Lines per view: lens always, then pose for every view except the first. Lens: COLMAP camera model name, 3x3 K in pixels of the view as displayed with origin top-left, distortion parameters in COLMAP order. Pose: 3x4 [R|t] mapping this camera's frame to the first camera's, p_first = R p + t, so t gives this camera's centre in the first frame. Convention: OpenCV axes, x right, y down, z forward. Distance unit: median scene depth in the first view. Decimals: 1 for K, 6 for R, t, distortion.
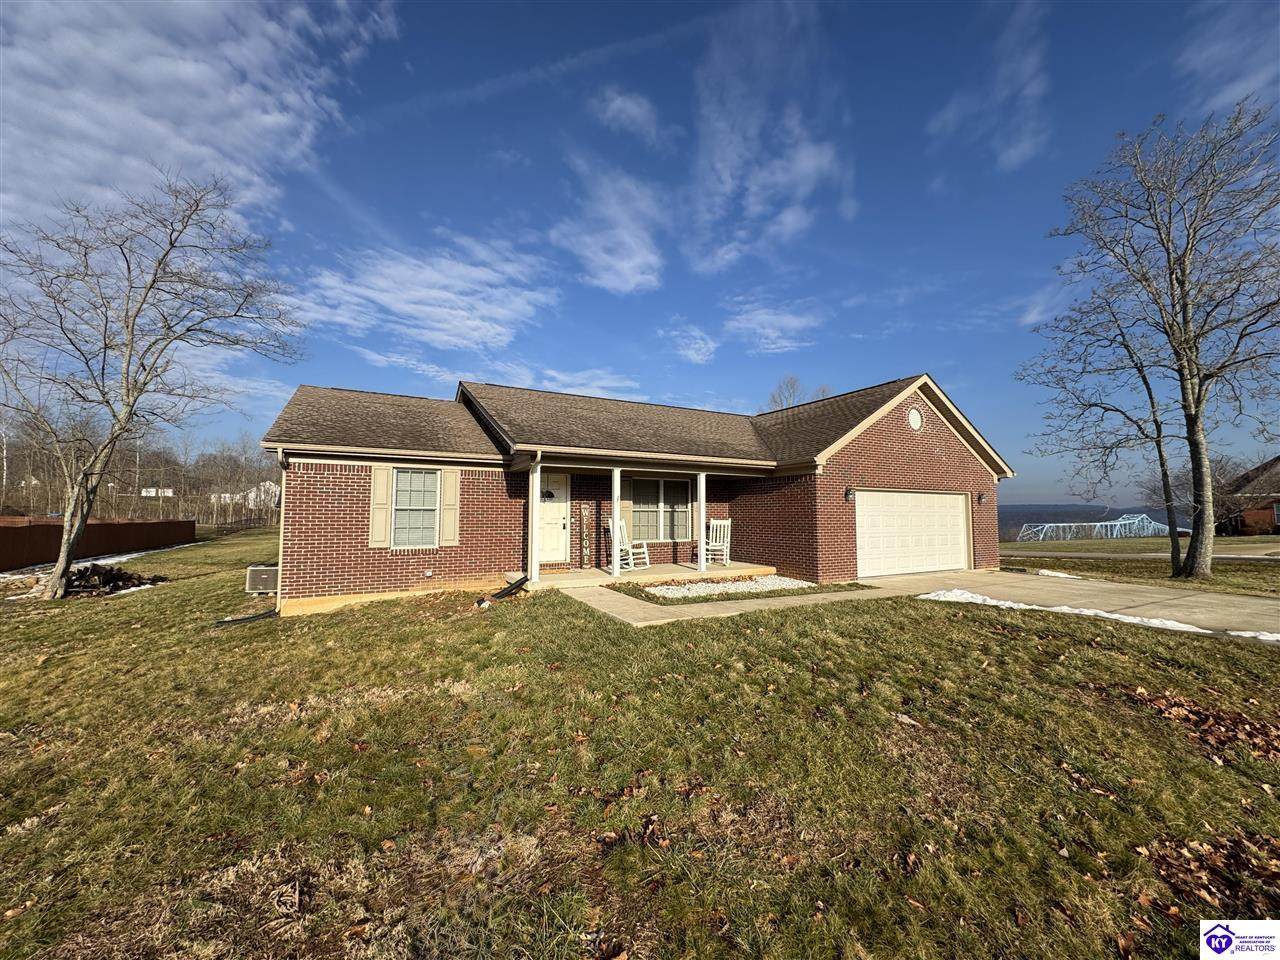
lens RADIAL K [[507.2, 0, 639.7], [0, 507.2, 482.7], [0, 0, 1]] dist [0.000431, -0.000869]
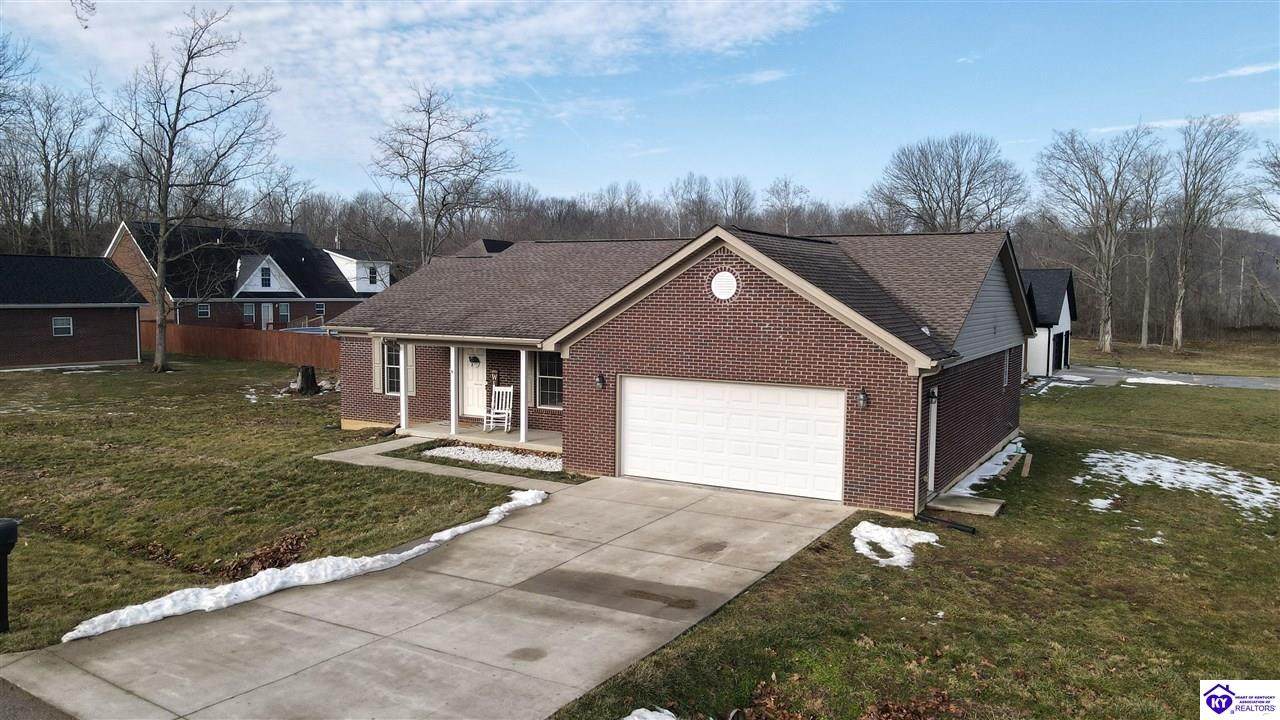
lens RADIAL K [[940.4, 0, 634.9], [0, 940.4, 357.7], [0, 0, 1]] dist [0.001849, 0.029548]
pose [[0.523324, 0.064298, -0.849705, 2.315643], [0.045549, 0.993613, 0.103241, -0.234968], [0.850916, -0.092732, 0.517053, 0.234102]]
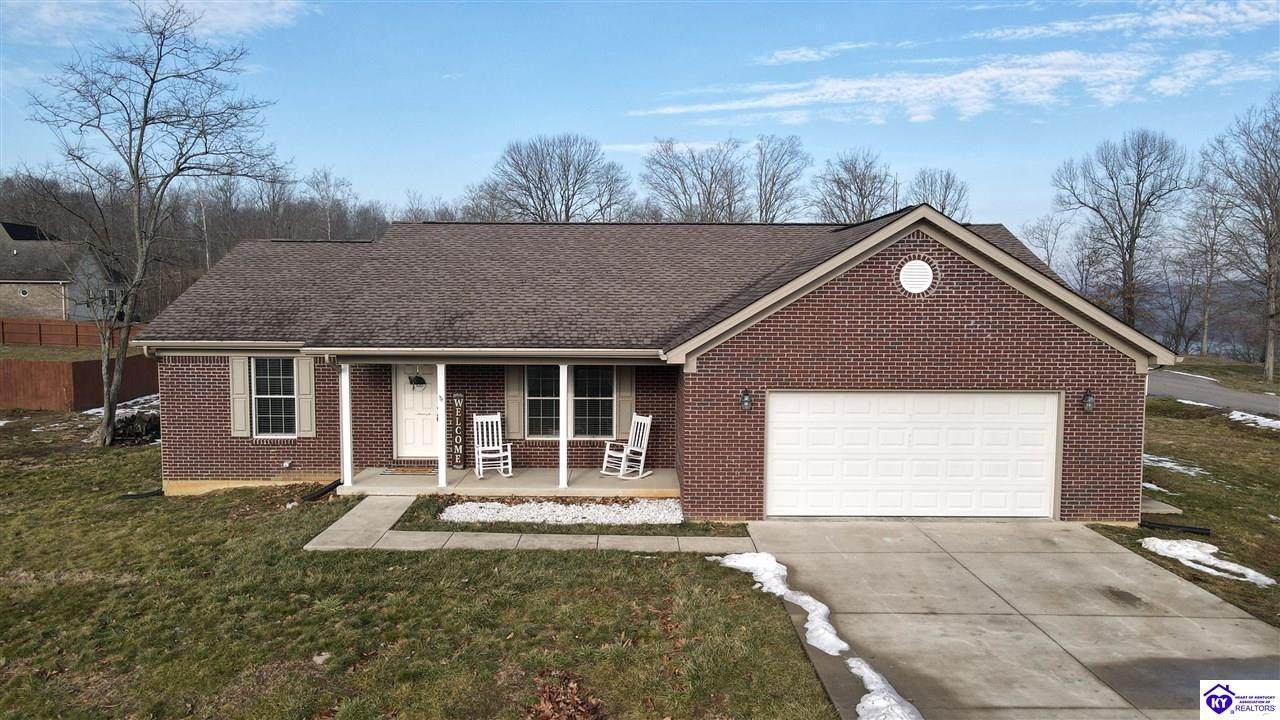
lens RADIAL K [[940.4, 0, 639.0], [0, 940.4, 355.8], [0, 0, 1]] dist [0.001849, 0.029548]
pose [[0.880872, 0.034886, -0.472066, 1.109240], [0.026219, 0.992154, 0.122245, -0.249921], [0.472627, -0.120059, 0.873046, -0.252741]]
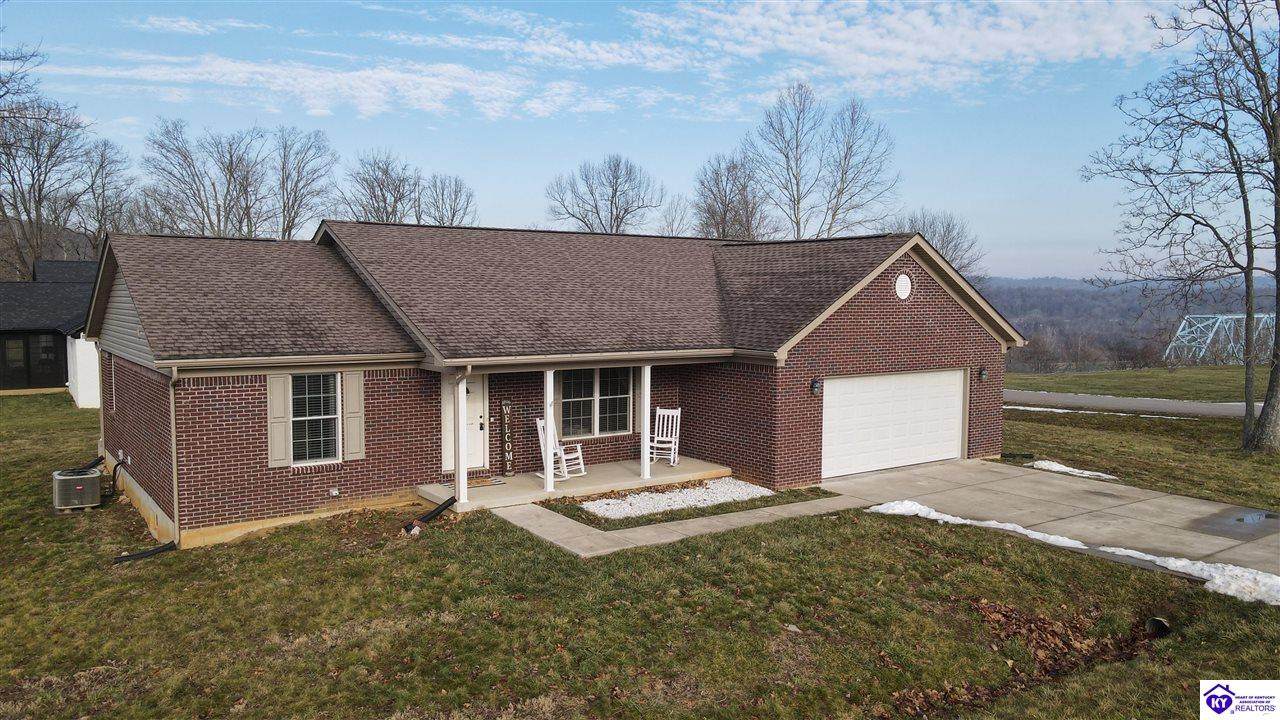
lens RADIAL K [[940.4, 0, 637.8], [0, 940.4, 379.3], [0, 0, 1]] dist [0.001849, 0.029548]
pose [[0.993485, -0.006505, 0.113775, -0.086792], [-0.011201, 0.987963, 0.154286, -0.290775], [-0.113409, -0.154555, 0.981454, -0.667917]]
